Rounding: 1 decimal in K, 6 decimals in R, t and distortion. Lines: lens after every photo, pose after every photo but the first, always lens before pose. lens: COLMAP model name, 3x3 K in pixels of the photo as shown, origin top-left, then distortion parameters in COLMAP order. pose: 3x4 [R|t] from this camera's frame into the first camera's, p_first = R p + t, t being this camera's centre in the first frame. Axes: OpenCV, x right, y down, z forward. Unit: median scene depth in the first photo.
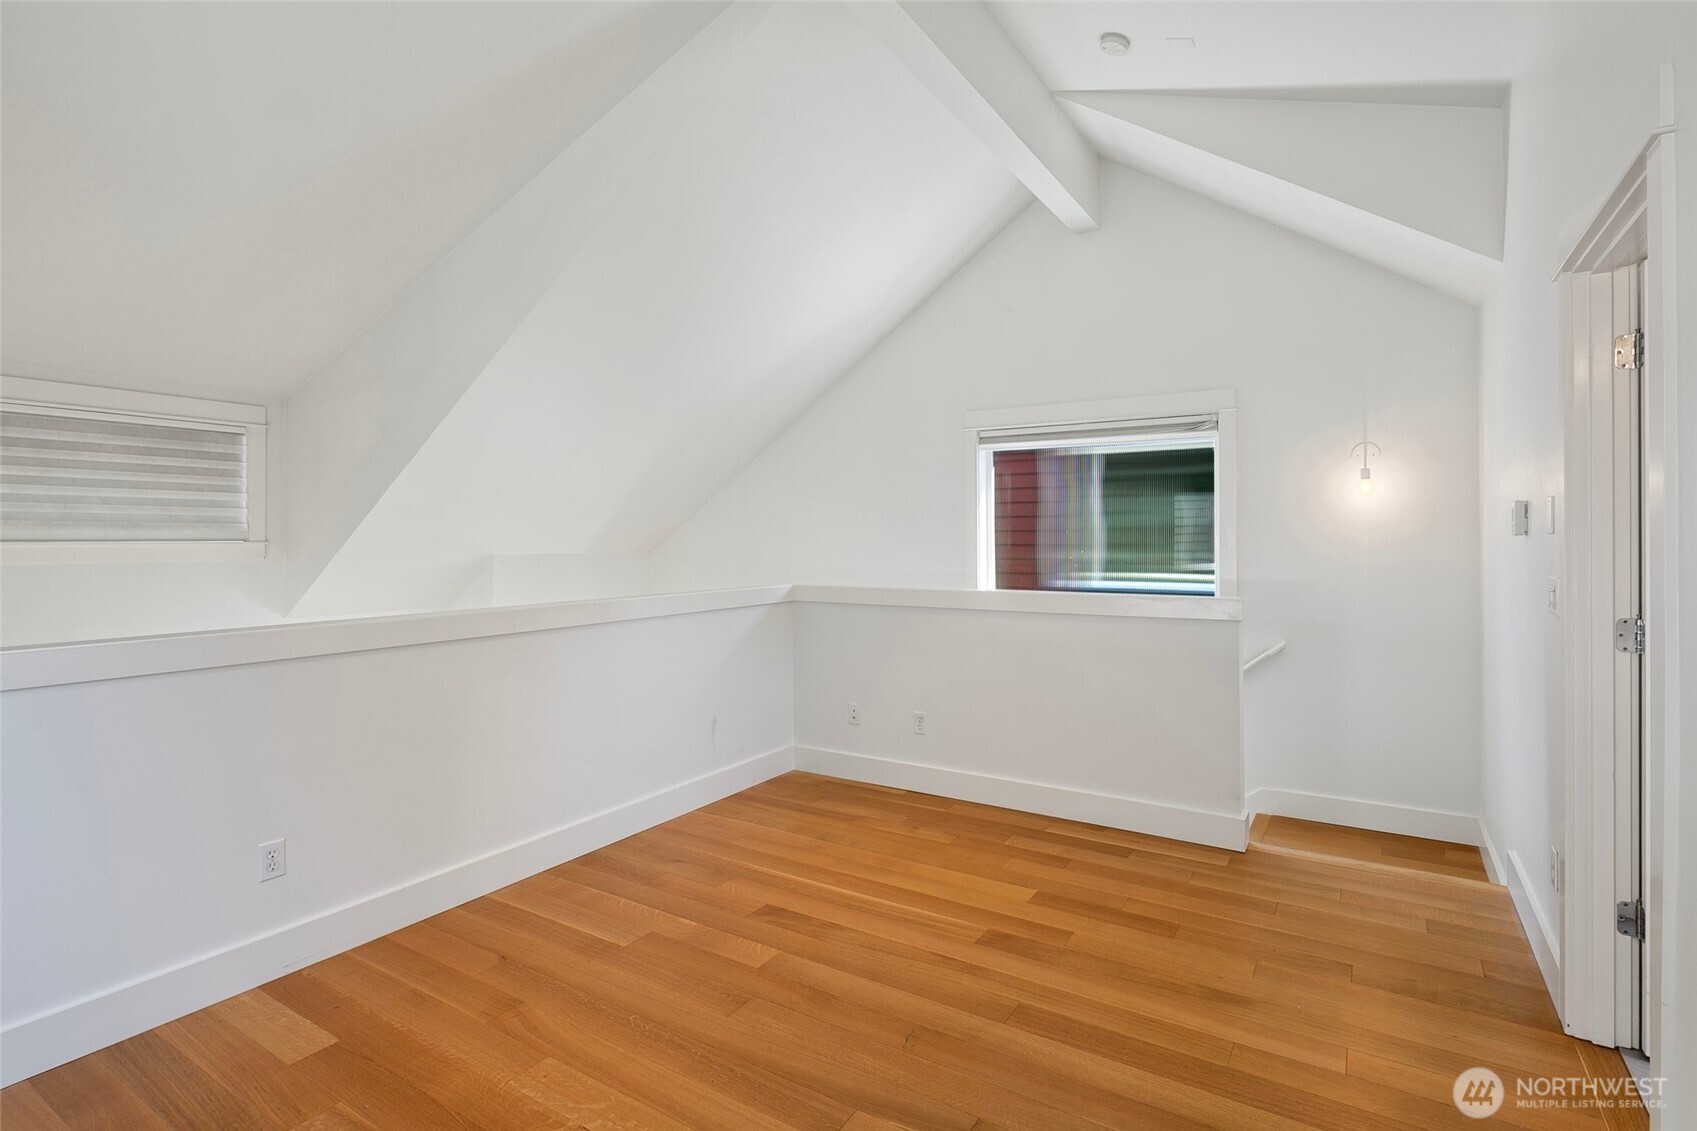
lens RADIAL K [[829.1, 0, 845.0], [0, 829.1, 551.6], [0, 0, 1]] dist [0.000994, -0.000093]
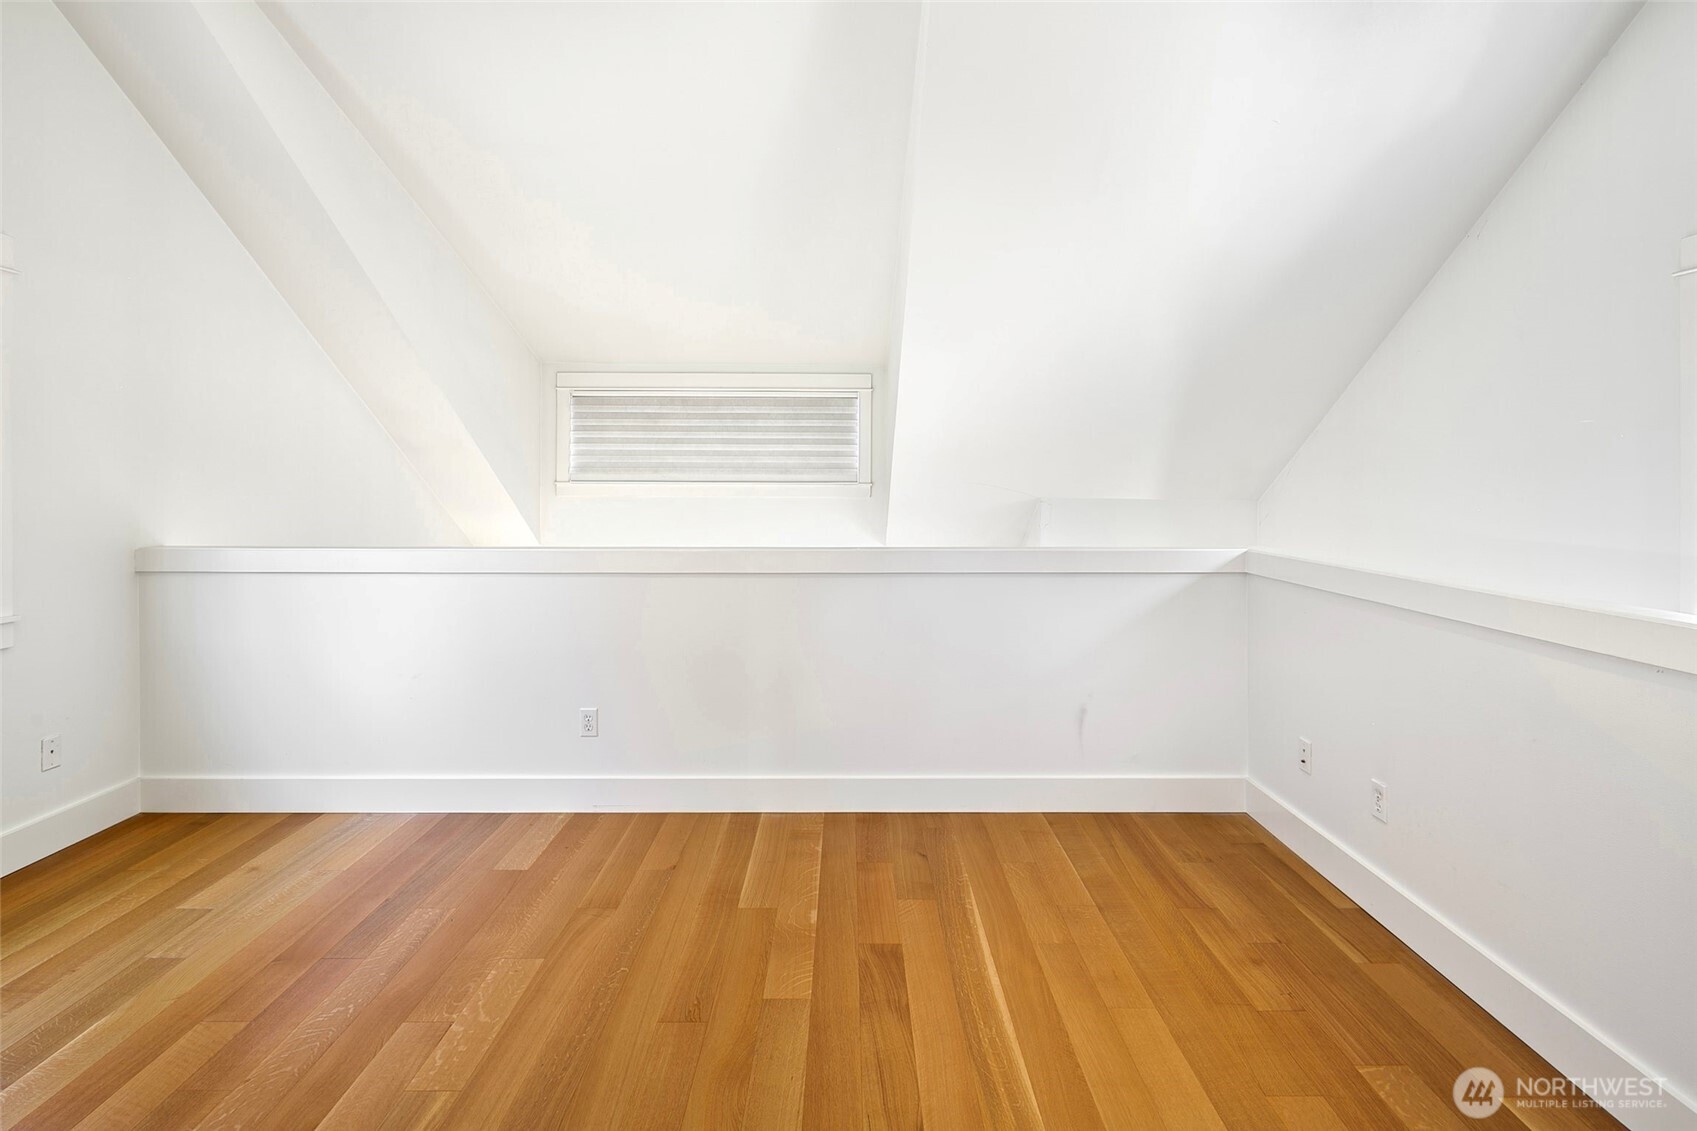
lens RADIAL K [[823.5, 0, 844.8], [0, 823.5, 489.8], [0, 0, 1]] dist [0.002616, -0.000537]
pose [[0.542956, 0.014451, -0.839636, 0.375974], [-0.018668, 0.999813, 0.005136, -0.009750], [0.839553, 0.012885, 0.543124, 0.365348]]
